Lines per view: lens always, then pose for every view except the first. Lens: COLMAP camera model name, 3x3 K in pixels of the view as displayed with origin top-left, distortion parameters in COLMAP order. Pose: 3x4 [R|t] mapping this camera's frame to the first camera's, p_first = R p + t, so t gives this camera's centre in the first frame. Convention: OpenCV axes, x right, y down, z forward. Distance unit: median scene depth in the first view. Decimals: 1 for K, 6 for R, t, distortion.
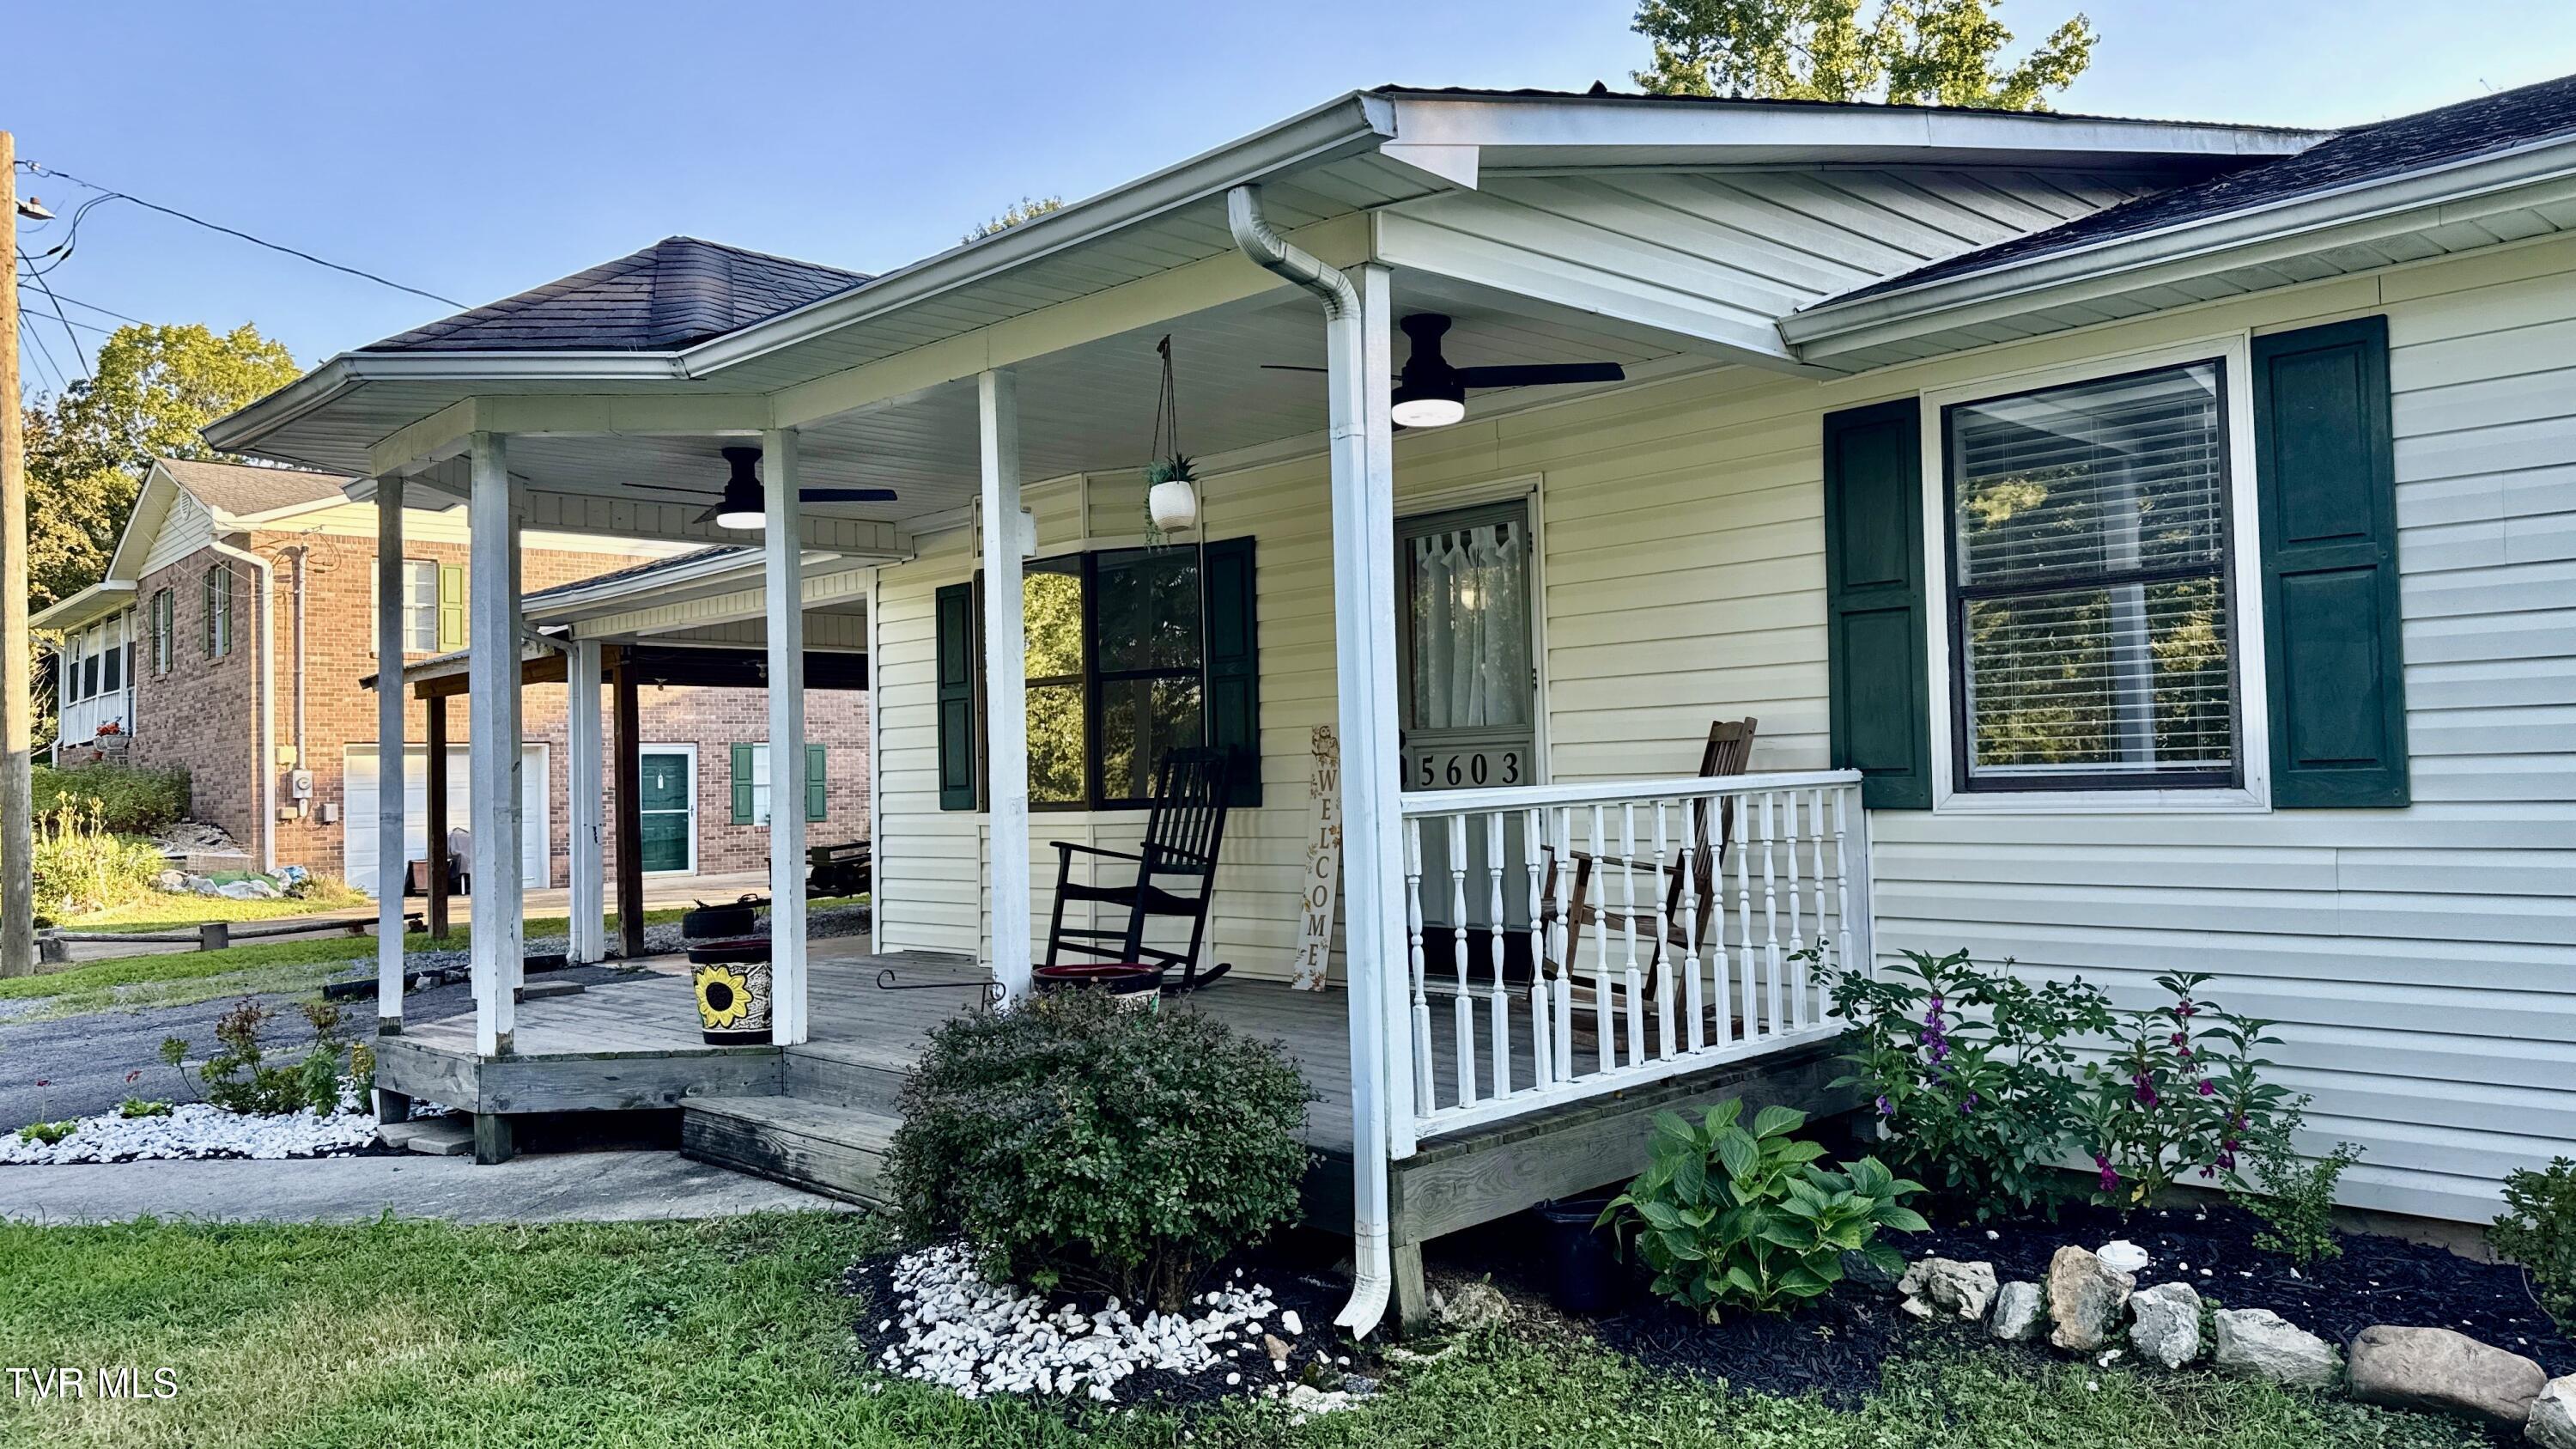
lens RADIAL K [[1858.0, 0, 1288.0], [0, 1858.0, 724.5], [0, 0, 1]] dist [-0.022237, -0.003871]
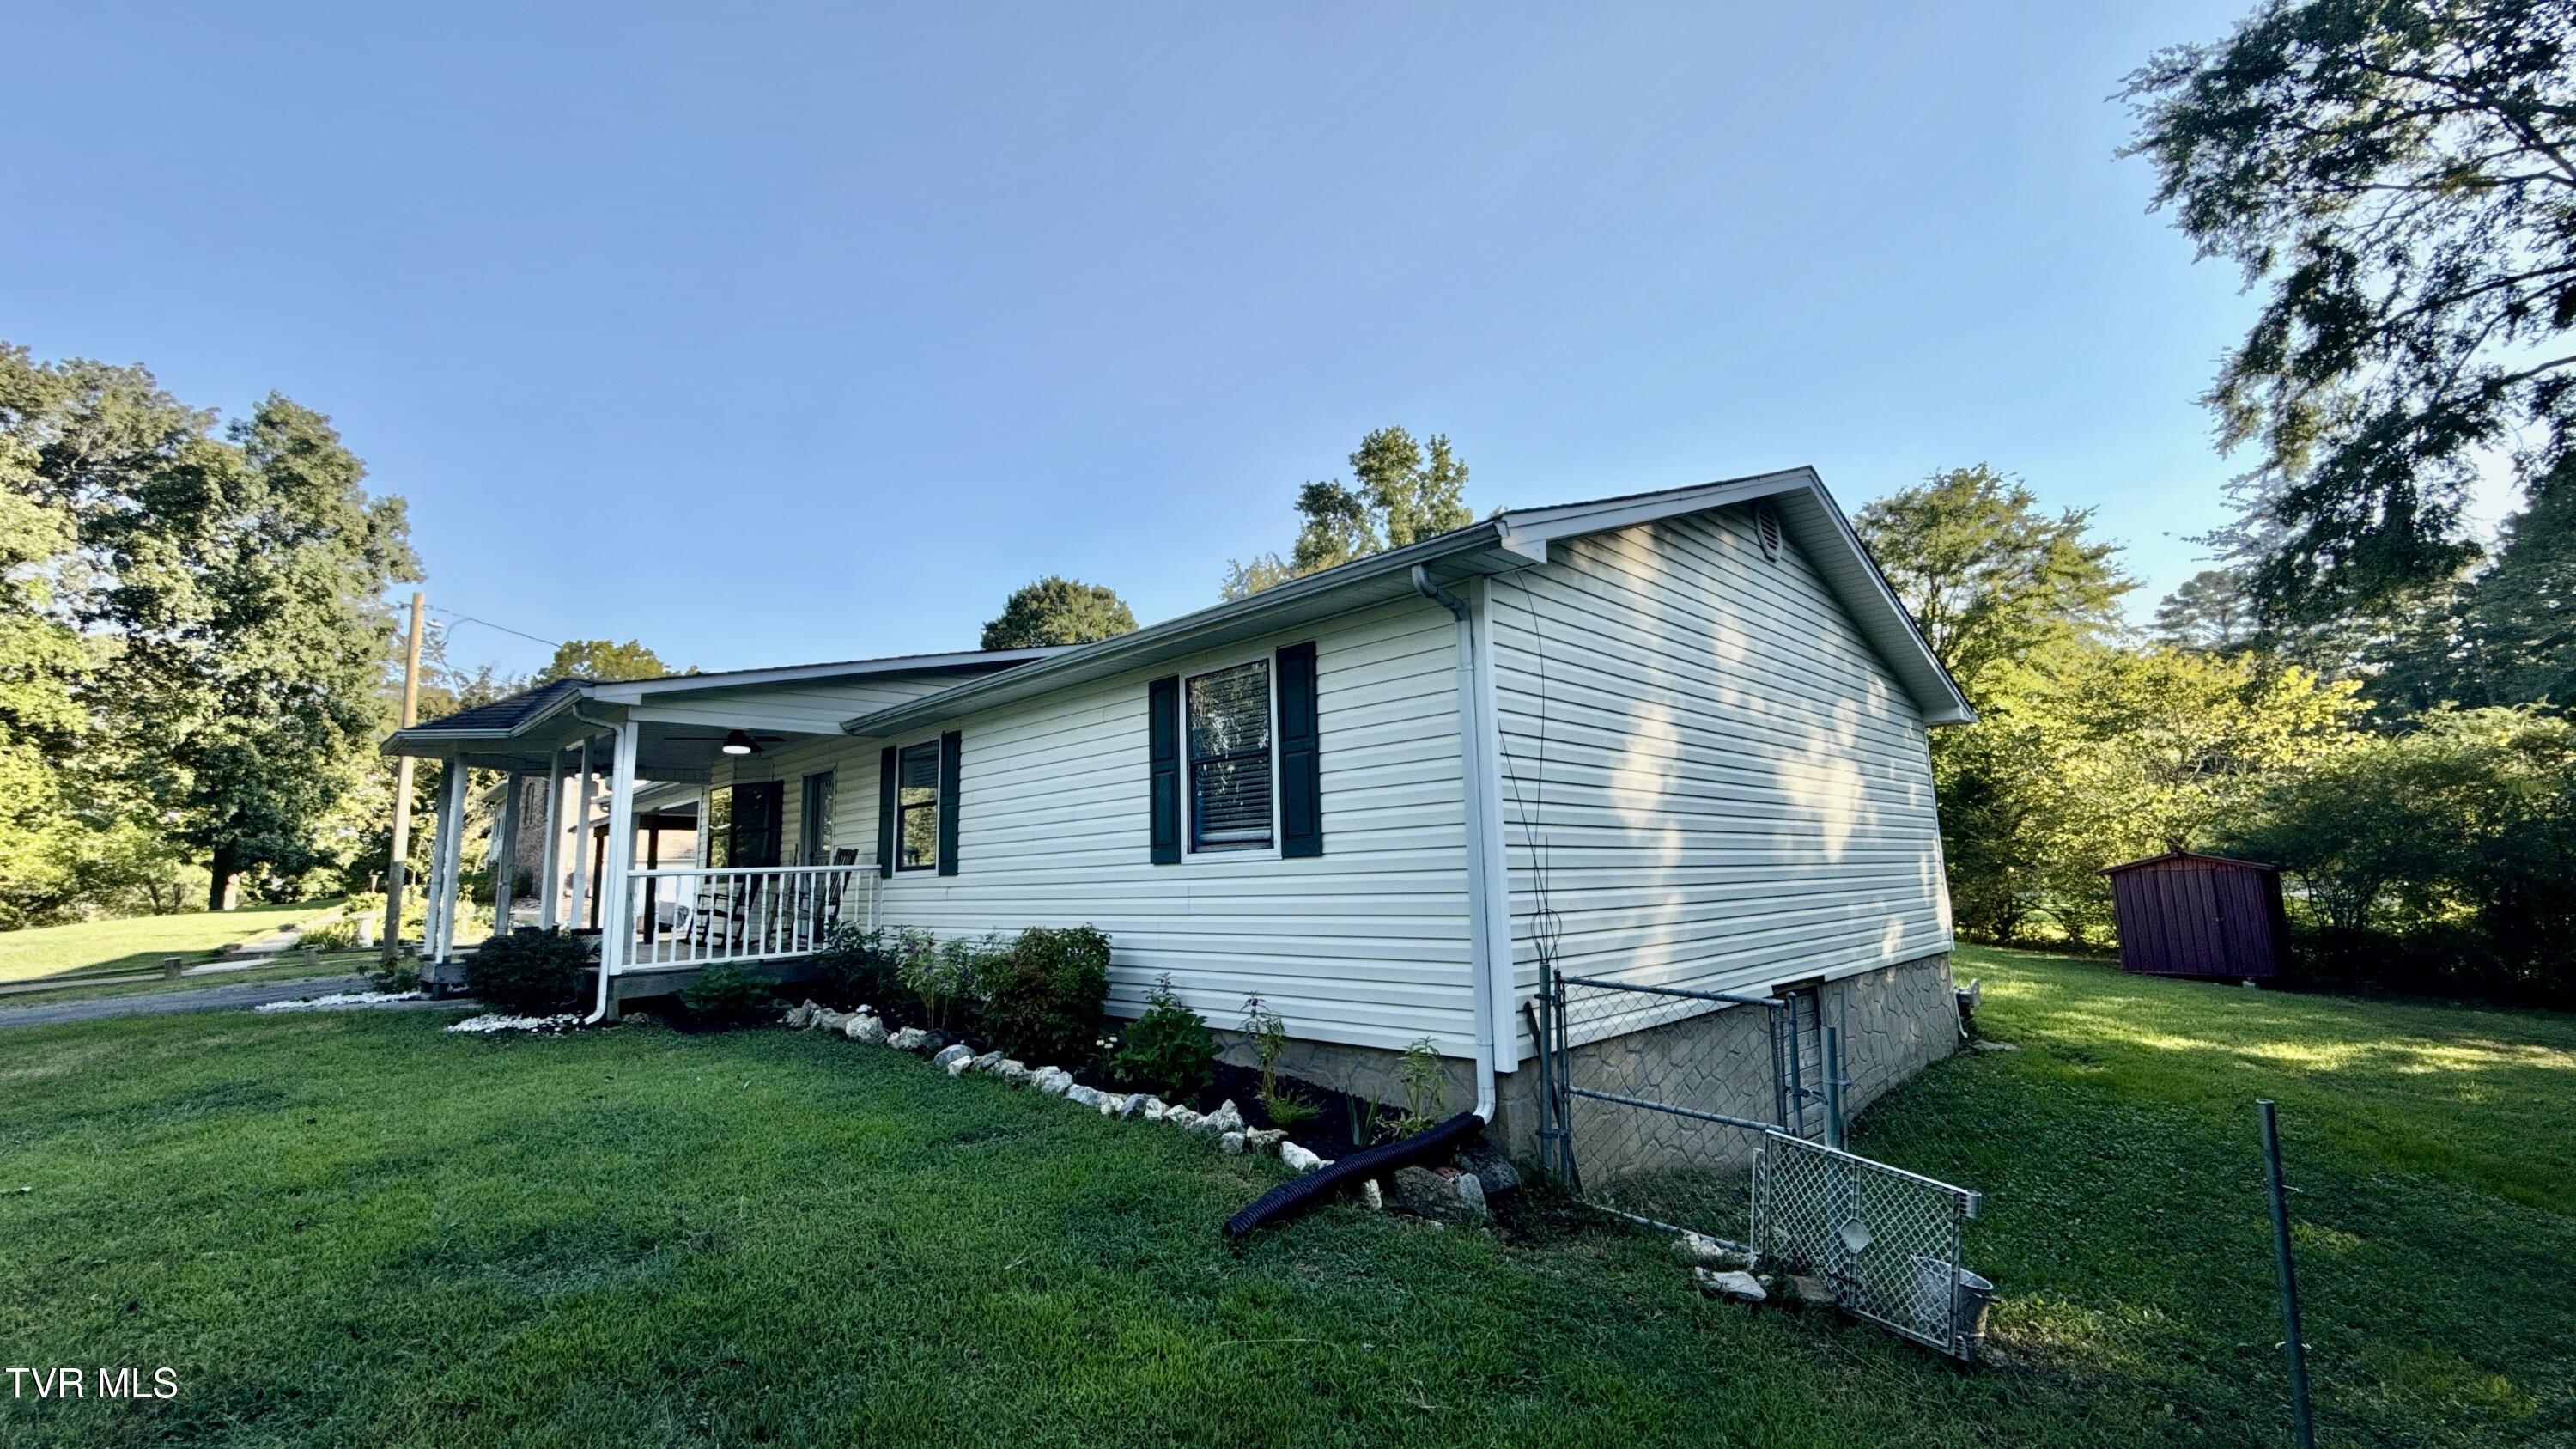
lens RADIAL K [[1026.6, 0, 1288.0], [0, 1026.6, 724.5], [0, 0, 1]] dist [0.000506, -0.000237]
pose [[0.999213, -0.036913, 0.014515, 0.545828], [0.038064, 0.995284, -0.089223, -0.008544], [-0.011153, 0.089705, 0.995906, -0.415904]]
